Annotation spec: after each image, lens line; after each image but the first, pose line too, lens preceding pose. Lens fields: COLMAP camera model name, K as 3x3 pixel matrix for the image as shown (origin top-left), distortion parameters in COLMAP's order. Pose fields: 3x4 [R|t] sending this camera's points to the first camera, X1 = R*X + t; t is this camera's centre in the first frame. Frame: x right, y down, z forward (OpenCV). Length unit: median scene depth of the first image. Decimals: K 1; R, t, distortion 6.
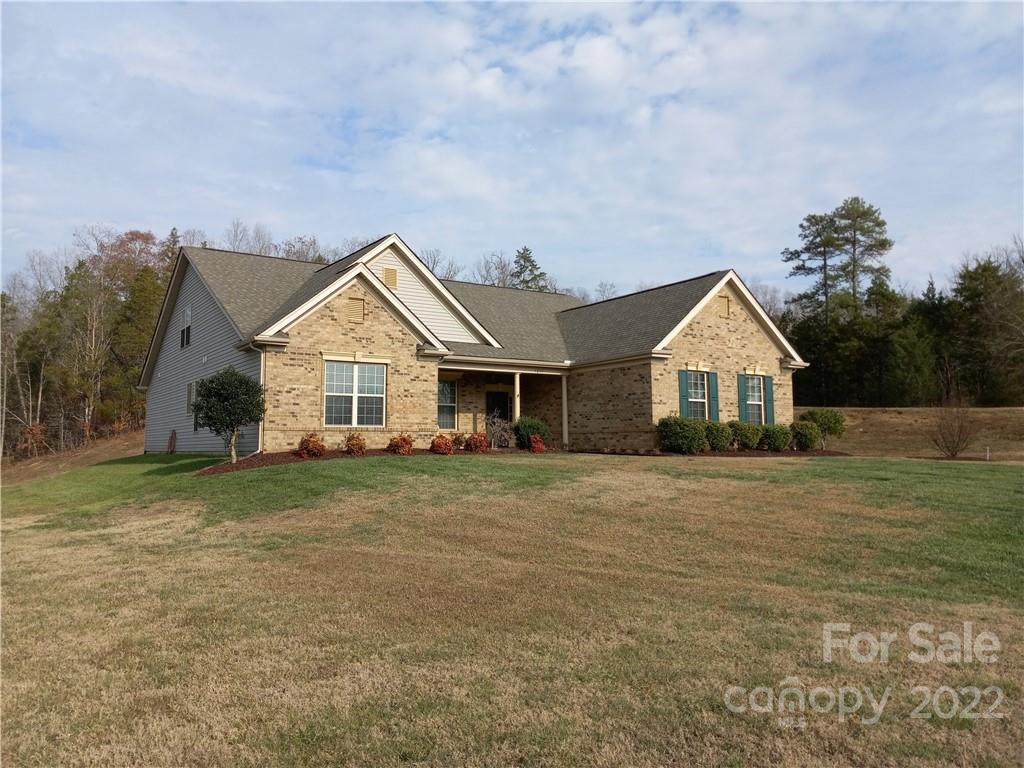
lens RADIAL K [[809.1, 0, 514.5], [0, 809.1, 361.6], [0, 0, 1]] dist [0.058360, -0.109919]
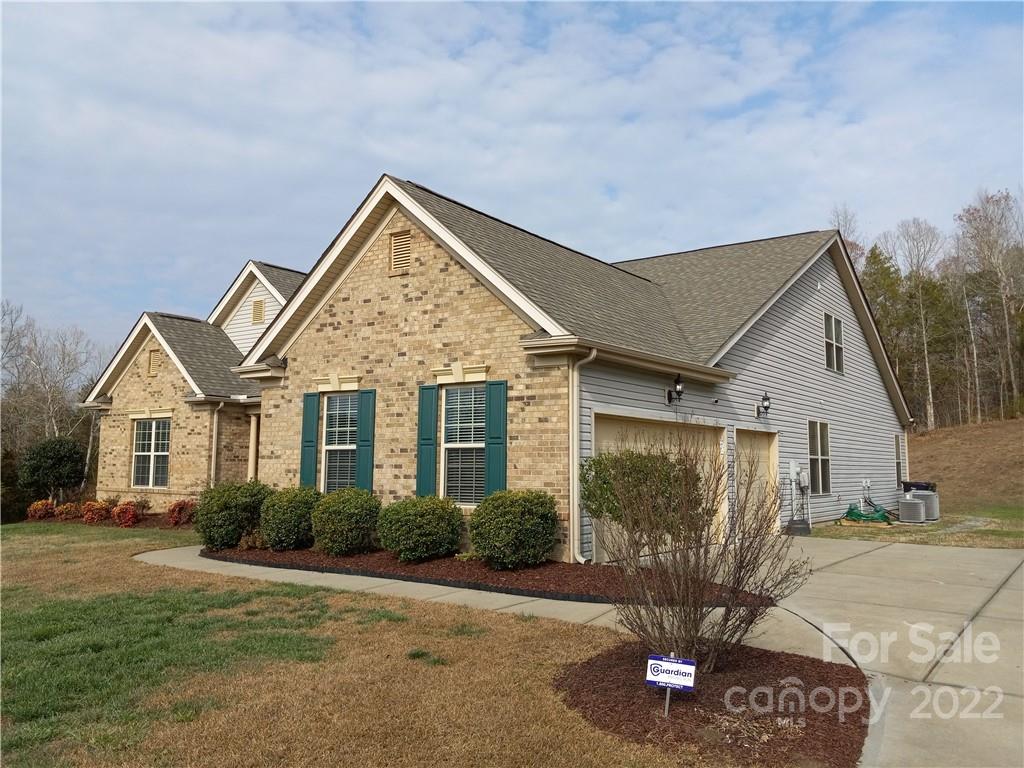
lens RADIAL K [[849.7, 0, 516.2], [0, 849.7, 361.5], [0, 0, 1]] dist [0.238638, -0.692980]
pose [[0.370200, -0.108204, -0.922629, 0.814977], [0.090410, 0.992675, -0.080142, 0.049117], [0.924542, -0.053747, 0.377271, 0.933529]]
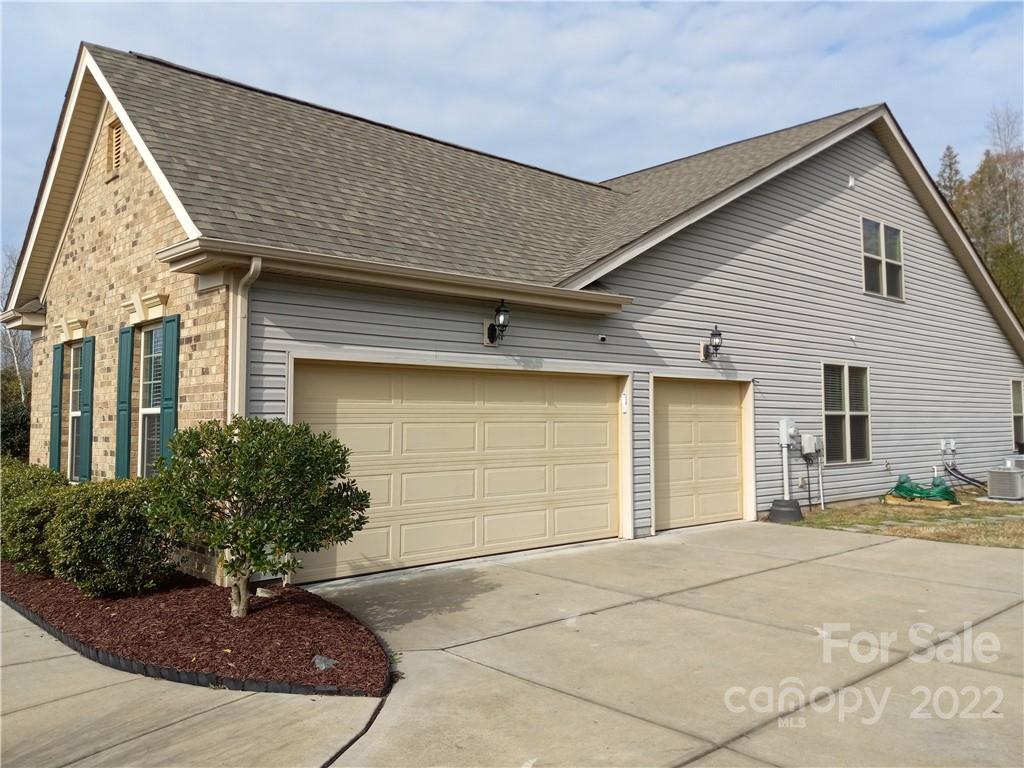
lens RADIAL K [[864.8, 0, 510.3], [0, 864.8, 357.6], [0, 0, 1]] dist [0.004432, -0.000667]
pose [[0.159245, -0.074743, -0.984406, 0.709790], [0.108557, 0.992409, -0.057790, 0.070728], [0.981252, -0.097661, 0.166151, 1.185509]]
